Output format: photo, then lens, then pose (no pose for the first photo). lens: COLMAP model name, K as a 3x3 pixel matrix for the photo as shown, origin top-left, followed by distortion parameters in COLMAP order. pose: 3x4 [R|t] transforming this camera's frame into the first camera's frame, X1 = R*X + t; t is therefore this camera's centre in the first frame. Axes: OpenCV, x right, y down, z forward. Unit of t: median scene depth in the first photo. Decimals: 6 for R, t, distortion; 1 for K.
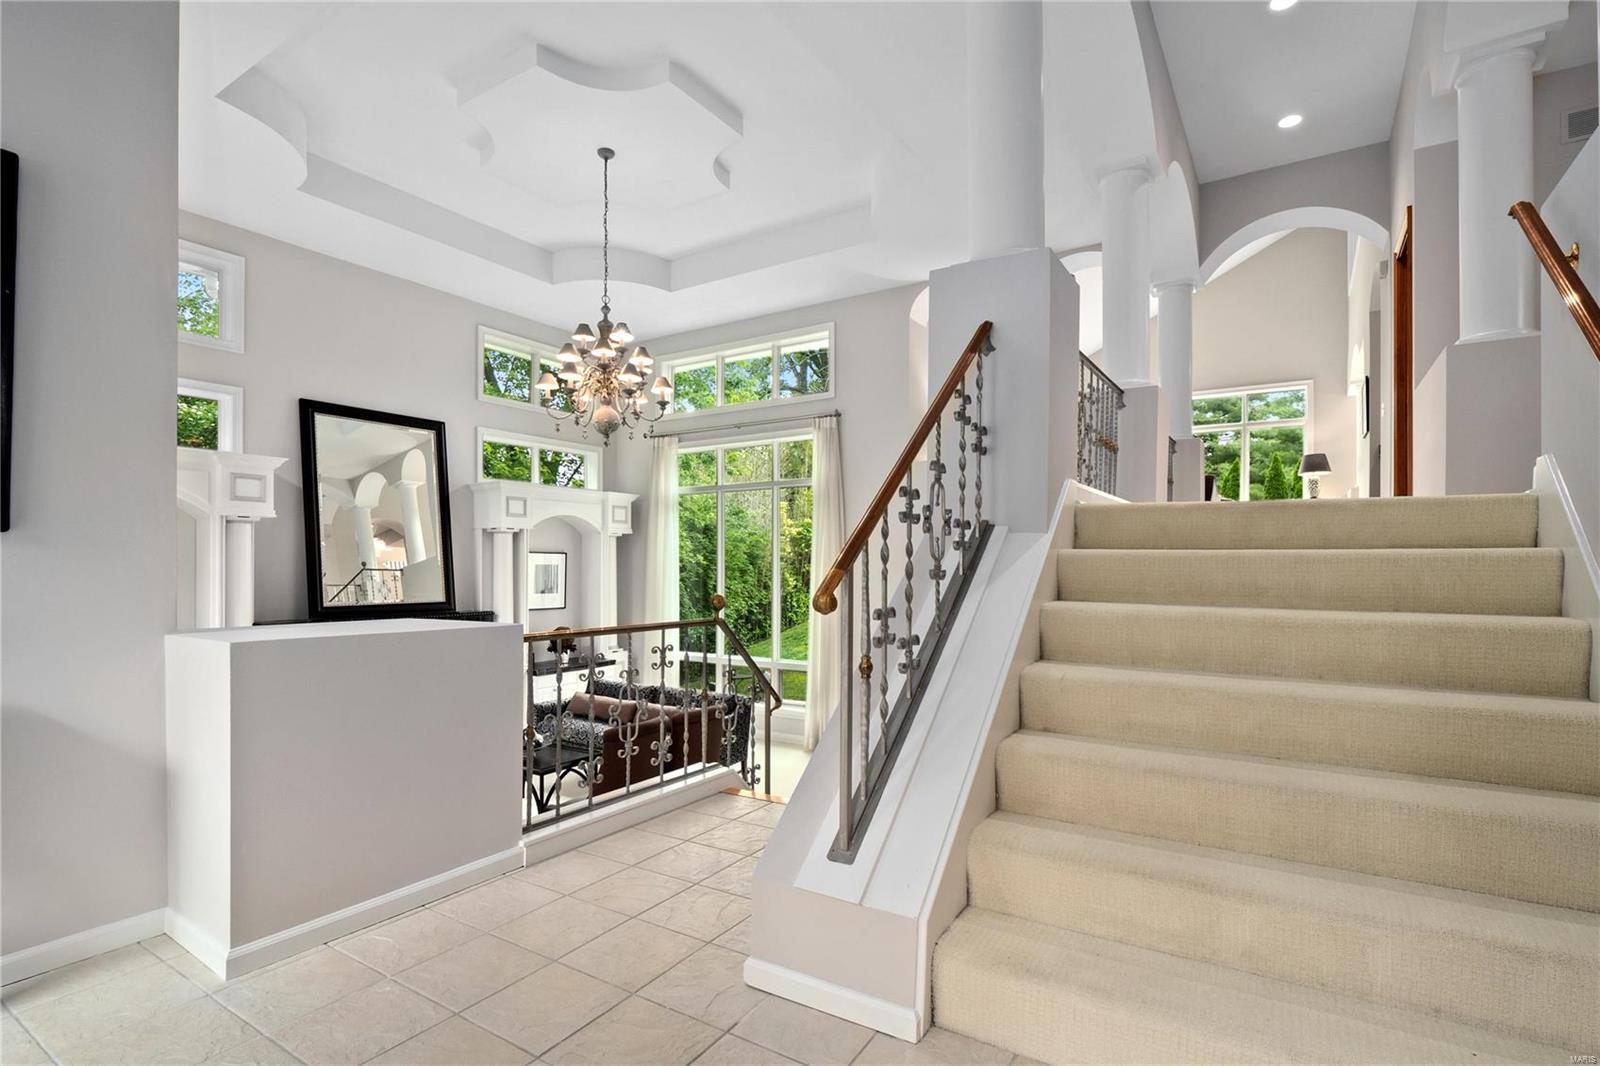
lens RADIAL K [[772.1, 0, 799.2], [0, 772.1, 565.3], [0, 0, 1]] dist [0.000956, 0.000376]
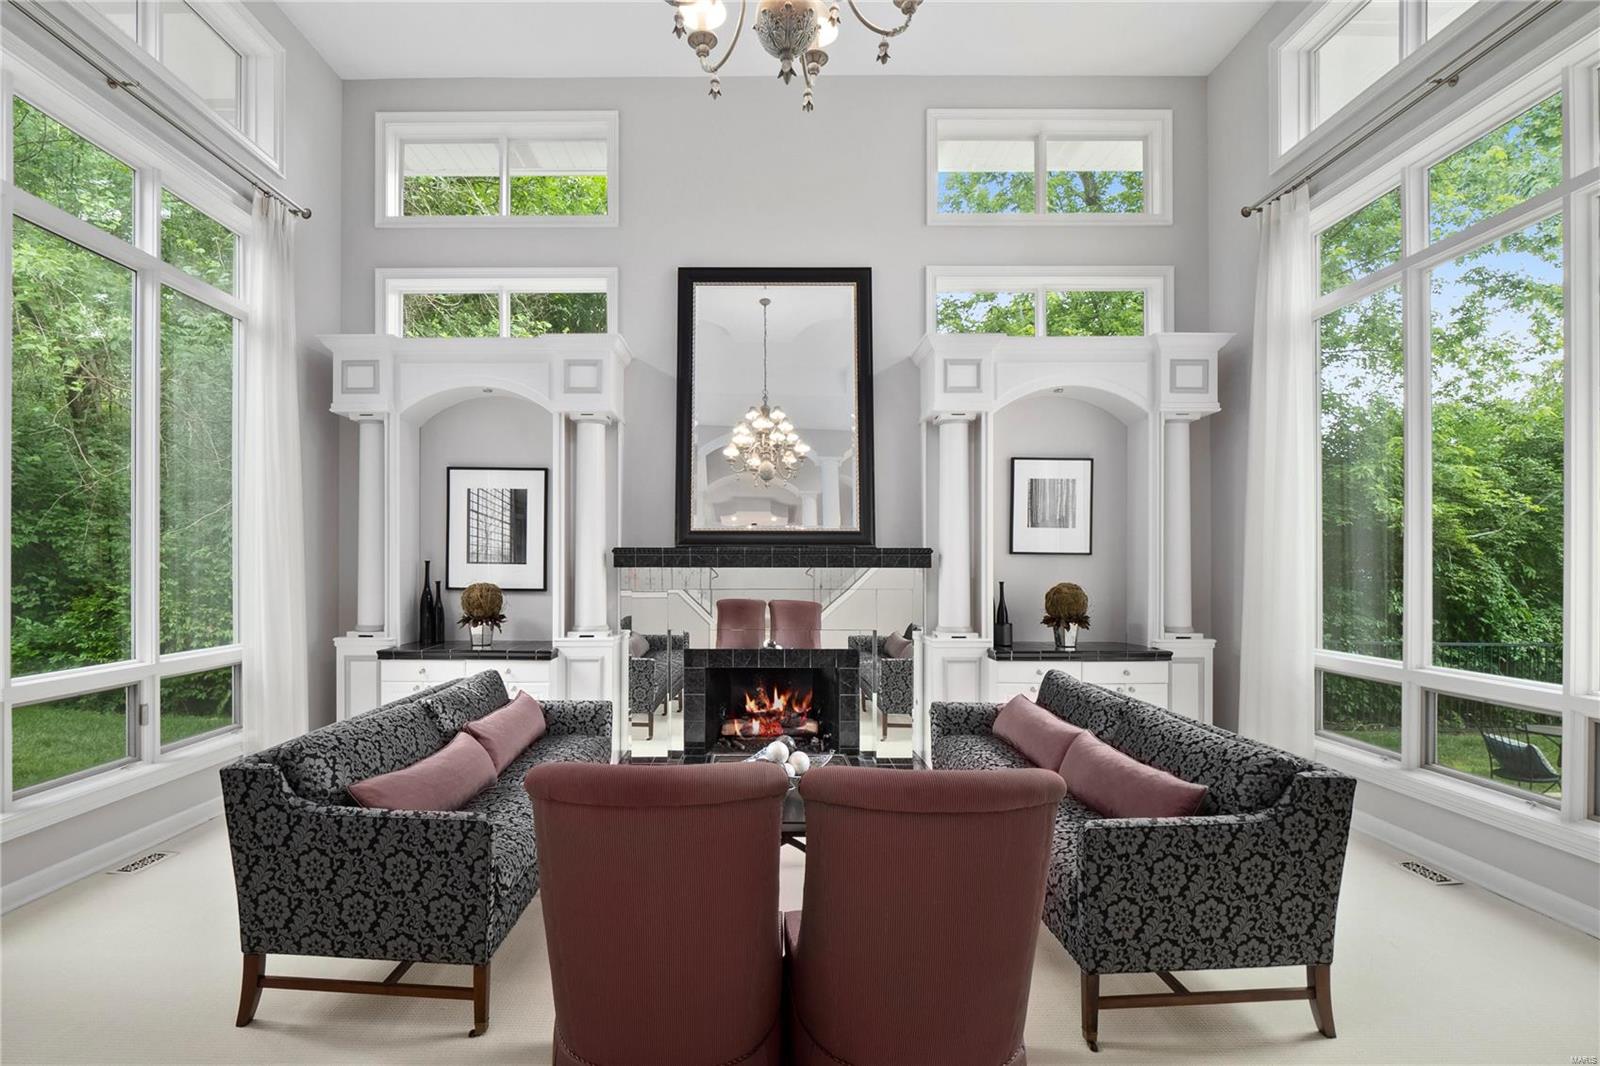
lens RADIAL K [[772.1, 0, 799.2], [0, 772.1, 565.3], [0, 0, 1]] dist [0.000956, 0.000376]
pose [[0.542026, 0.002072, -0.840359, 0.072640], [-0.006694, 0.999976, -0.001852, 0.074179], [0.840335, 0.006629, 0.542027, 0.559543]]
